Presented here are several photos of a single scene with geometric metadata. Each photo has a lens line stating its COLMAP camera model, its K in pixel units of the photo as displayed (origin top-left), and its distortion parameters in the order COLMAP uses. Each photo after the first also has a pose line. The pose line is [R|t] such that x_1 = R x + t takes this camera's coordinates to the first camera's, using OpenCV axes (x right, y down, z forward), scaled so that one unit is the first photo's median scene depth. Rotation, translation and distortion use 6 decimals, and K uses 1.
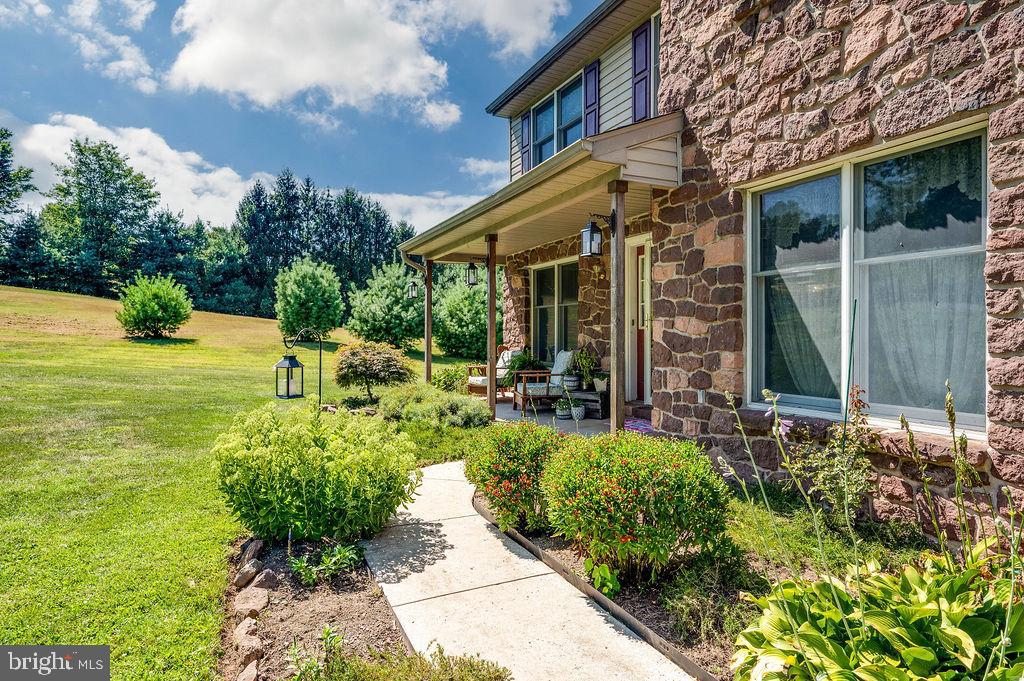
lens RADIAL K [[590.8, 0, 535.4], [0, 590.8, 332.7], [0, 0, 1]] dist [-0.002449, 0.002676]
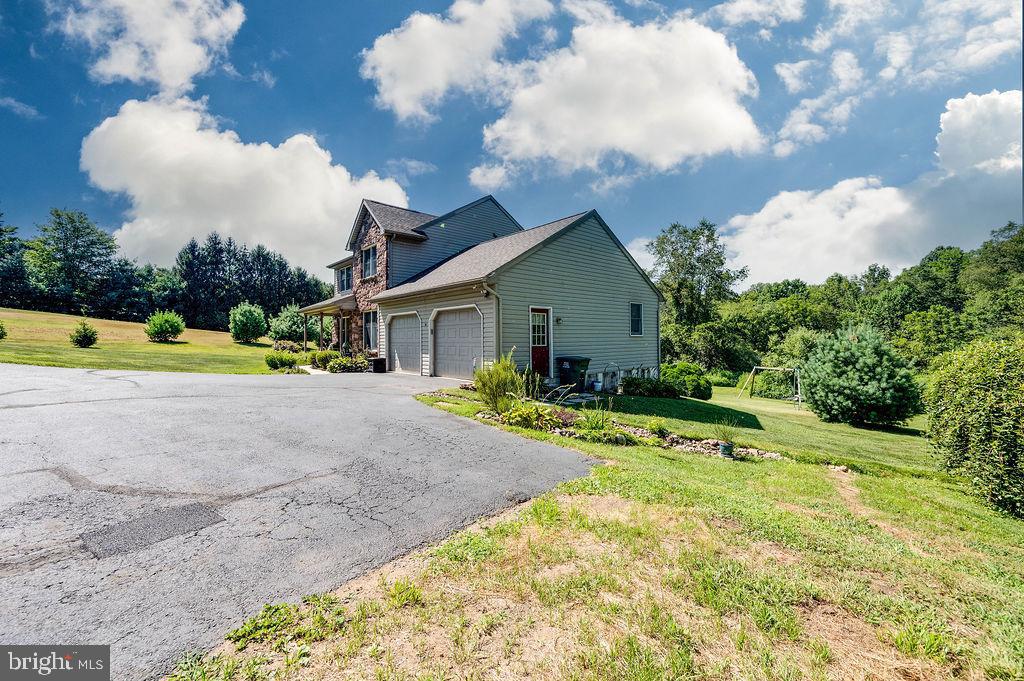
lens RADIAL K [[410.4, 0, 506.7], [0, 410.4, 335.7], [0, 0, 1]] dist [-0.001203, -0.000247]
pose [[0.969469, 0.000029, 0.245216, 0.142384], [0.002434, 0.999950, -0.009742, 0.005977], [-0.245204, 0.010041, 0.969420, -0.611769]]
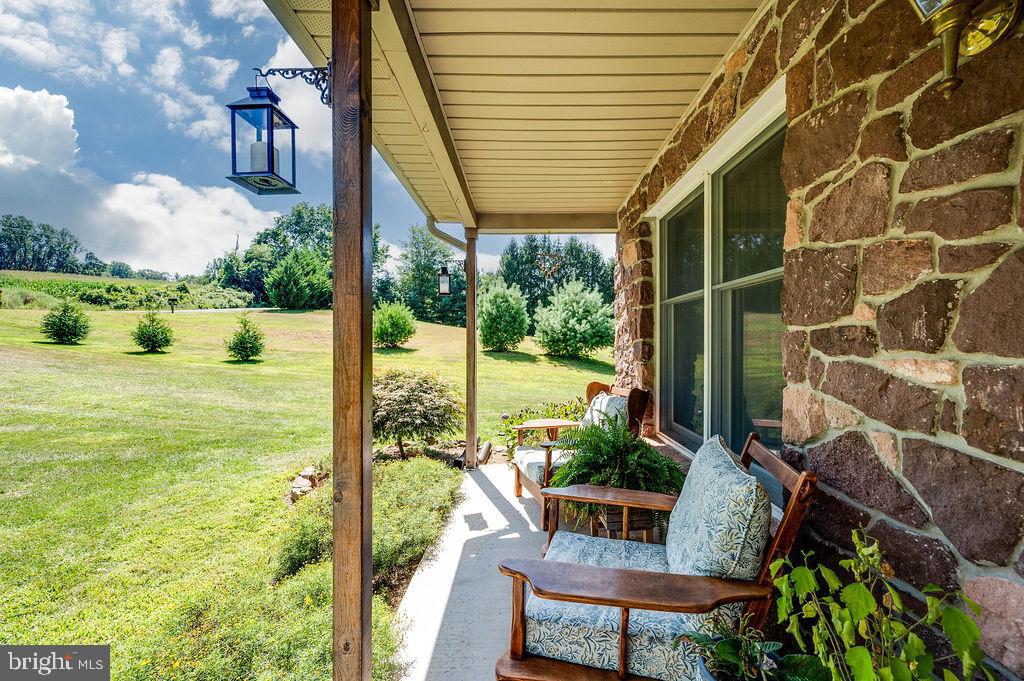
lens RADIAL K [[410.4, 0, 513.5], [0, 410.4, 344.3], [0, 0, 1]] dist [-0.001203, -0.000247]
pose [[0.886039, 0.001844, -0.463607, 0.019054], [0.002064, 0.999966, 0.007921, -0.005865], [0.463606, -0.007975, 0.886005, 0.293780]]
